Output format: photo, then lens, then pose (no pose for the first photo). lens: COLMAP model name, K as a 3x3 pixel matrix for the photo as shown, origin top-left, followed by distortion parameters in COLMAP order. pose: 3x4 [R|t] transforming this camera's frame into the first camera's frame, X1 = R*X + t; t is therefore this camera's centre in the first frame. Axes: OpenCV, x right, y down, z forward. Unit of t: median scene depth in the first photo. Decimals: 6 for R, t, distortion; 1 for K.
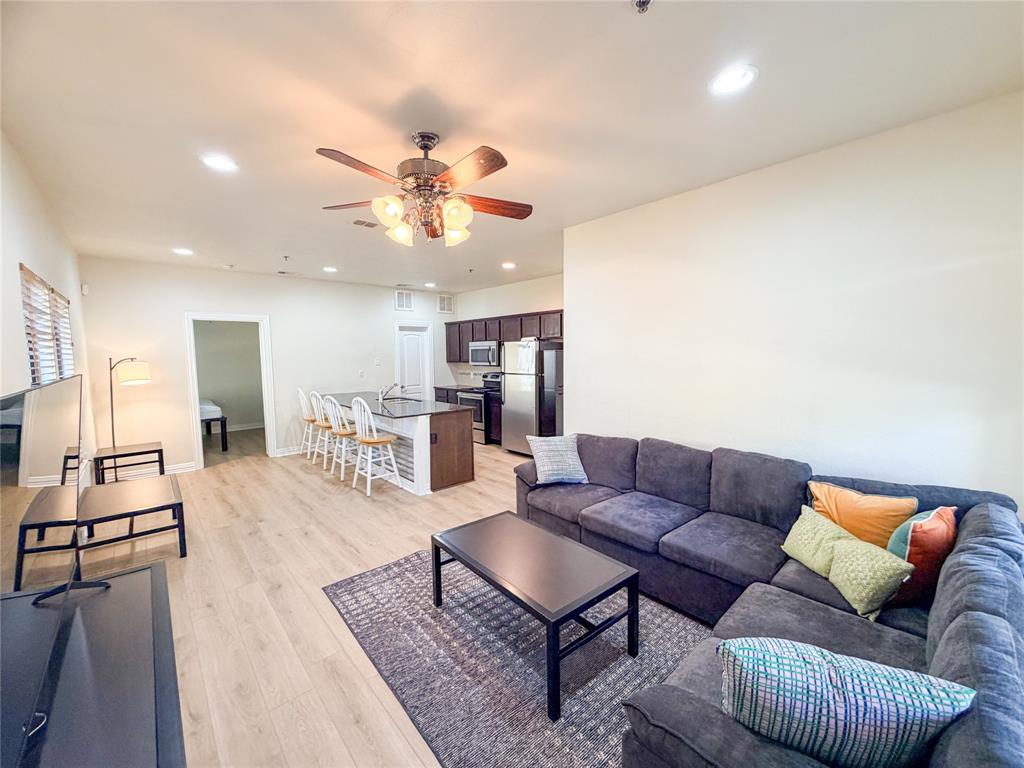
lens RADIAL K [[412.5, 0, 508.1], [0, 412.5, 383.3], [0, 0, 1]] dist [0.002772, 0.000300]
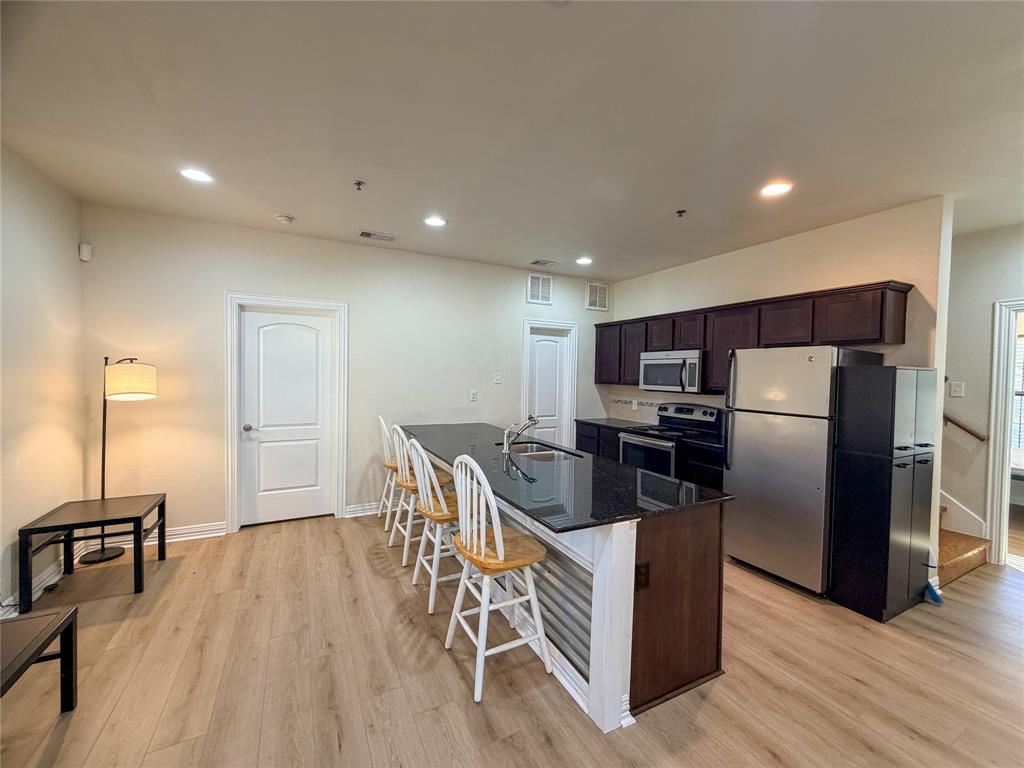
lens RADIAL K [[412.5, 0, 508.1], [0, 412.5, 383.3], [0, 0, 1]] dist [0.002772, 0.000300]
pose [[0.967552, 0.038622, -0.249702, -0.139246], [-0.051241, 0.997706, -0.044232, -0.017008], [0.247421, 0.055591, 0.967312, 0.376422]]
